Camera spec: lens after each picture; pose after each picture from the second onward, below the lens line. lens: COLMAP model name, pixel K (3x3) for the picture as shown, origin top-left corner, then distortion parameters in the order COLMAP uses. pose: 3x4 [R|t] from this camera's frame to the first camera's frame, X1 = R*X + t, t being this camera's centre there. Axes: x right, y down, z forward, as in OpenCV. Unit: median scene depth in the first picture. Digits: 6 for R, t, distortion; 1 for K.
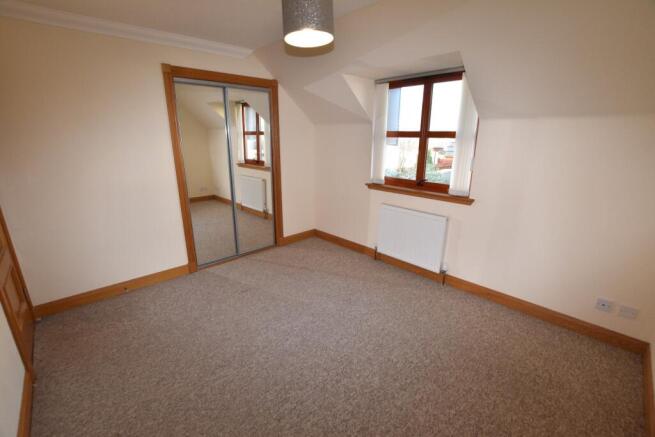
lens RADIAL K [[291.1, 0, 327.5], [0, 291.1, 218.5], [0, 0, 1]] dist [-0.030582, 0.000152]
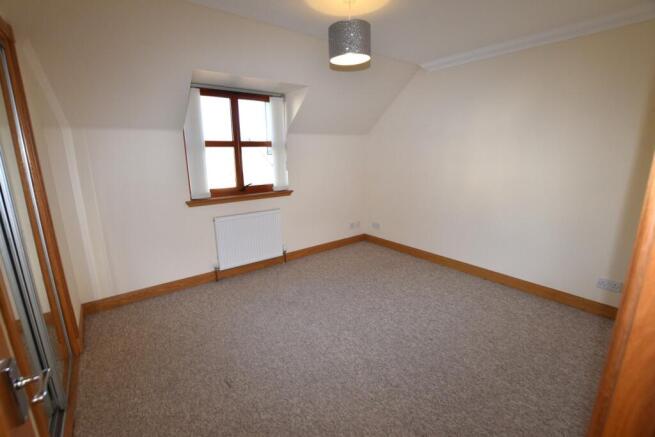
lens RADIAL K [[291.1, 0, 327.5], [0, 291.1, 218.5], [0, 0, 1]] dist [-0.030582, 0.000152]
pose [[0.086586, -0.223612, 0.970825, -0.784628], [0.283228, 0.939799, 0.191205, -0.144303], [-0.955136, 0.258409, 0.144707, 0.610921]]
